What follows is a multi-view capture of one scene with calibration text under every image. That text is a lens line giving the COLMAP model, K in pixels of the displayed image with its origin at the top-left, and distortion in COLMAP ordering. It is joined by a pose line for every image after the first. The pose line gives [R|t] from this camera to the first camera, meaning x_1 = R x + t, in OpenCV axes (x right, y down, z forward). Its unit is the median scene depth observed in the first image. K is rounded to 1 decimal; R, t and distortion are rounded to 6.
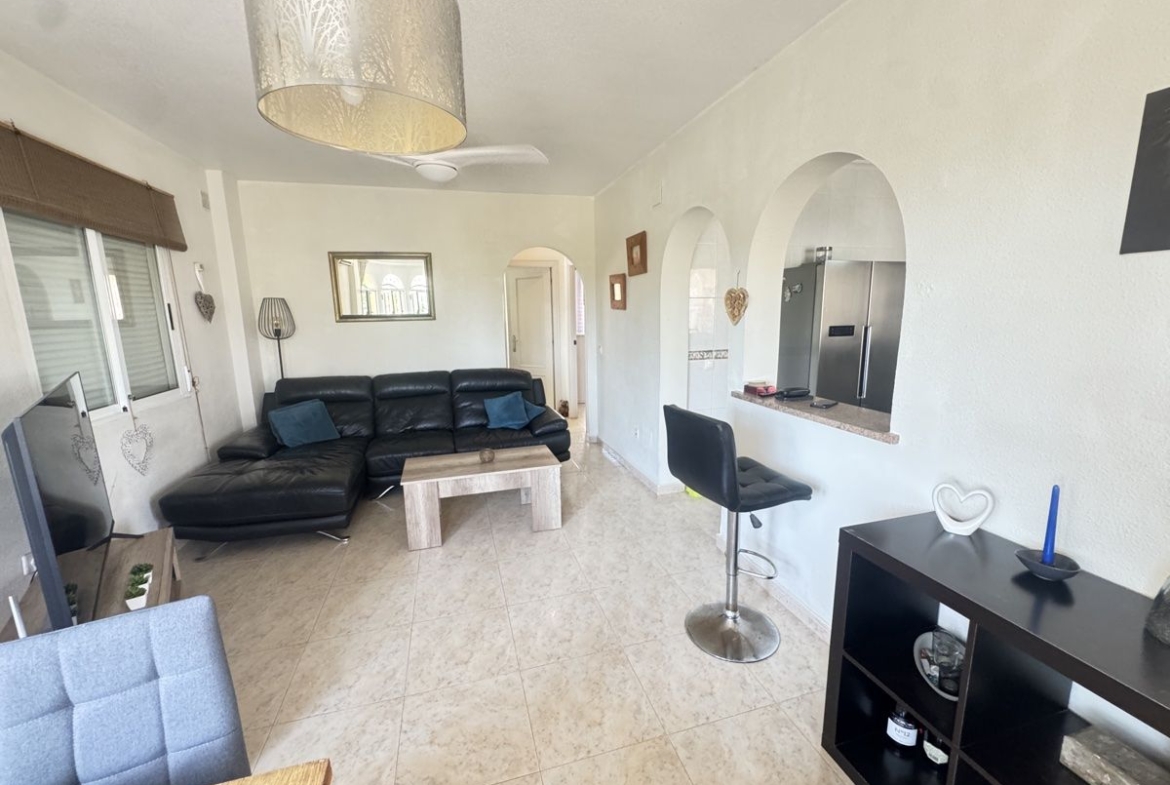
lens RADIAL K [[468.6, 0, 583.7], [0, 468.6, 393.2], [0, 0, 1]] dist [-0.003497, 0.000498]
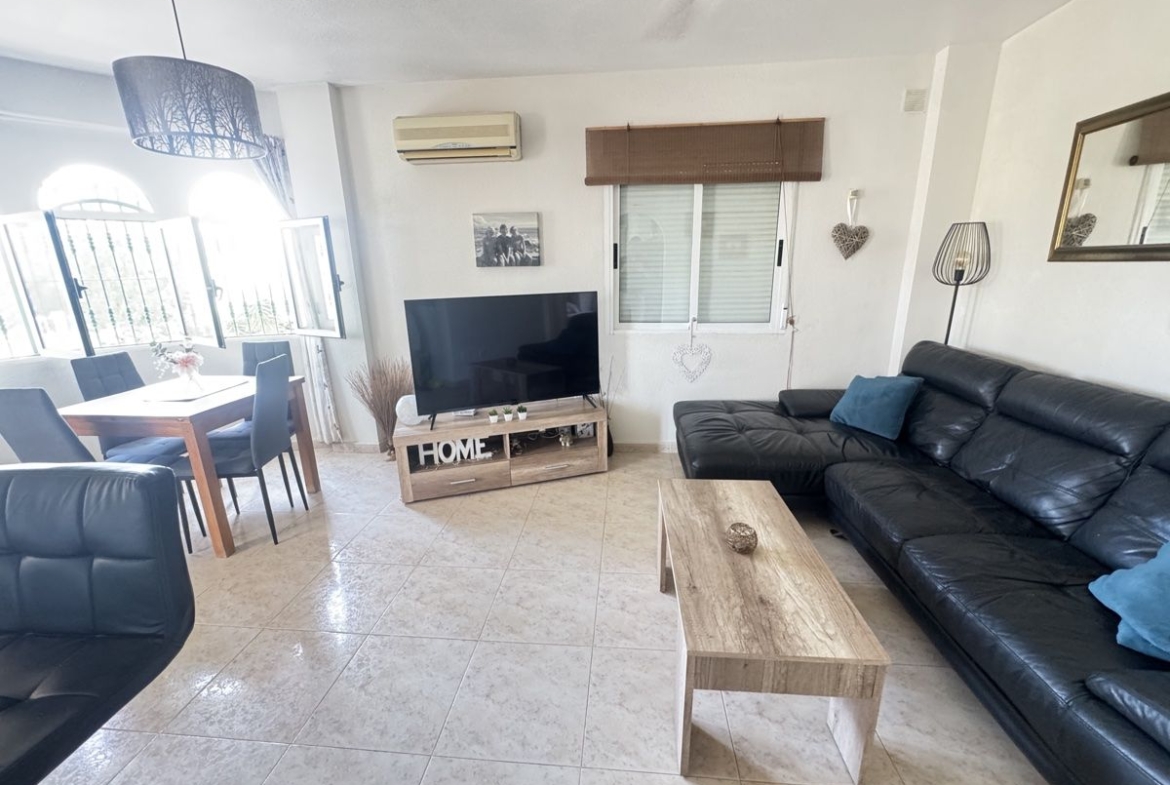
lens RADIAL K [[468.6, 0, 584.3], [0, 468.6, 392.4], [0, 0, 1]] dist [-0.003497, 0.000498]
pose [[-0.353066, 0.267634, -0.896502, 0.266528], [-0.142592, 0.931626, 0.334276, -0.157498], [0.924669, 0.245856, -0.290763, 0.961651]]
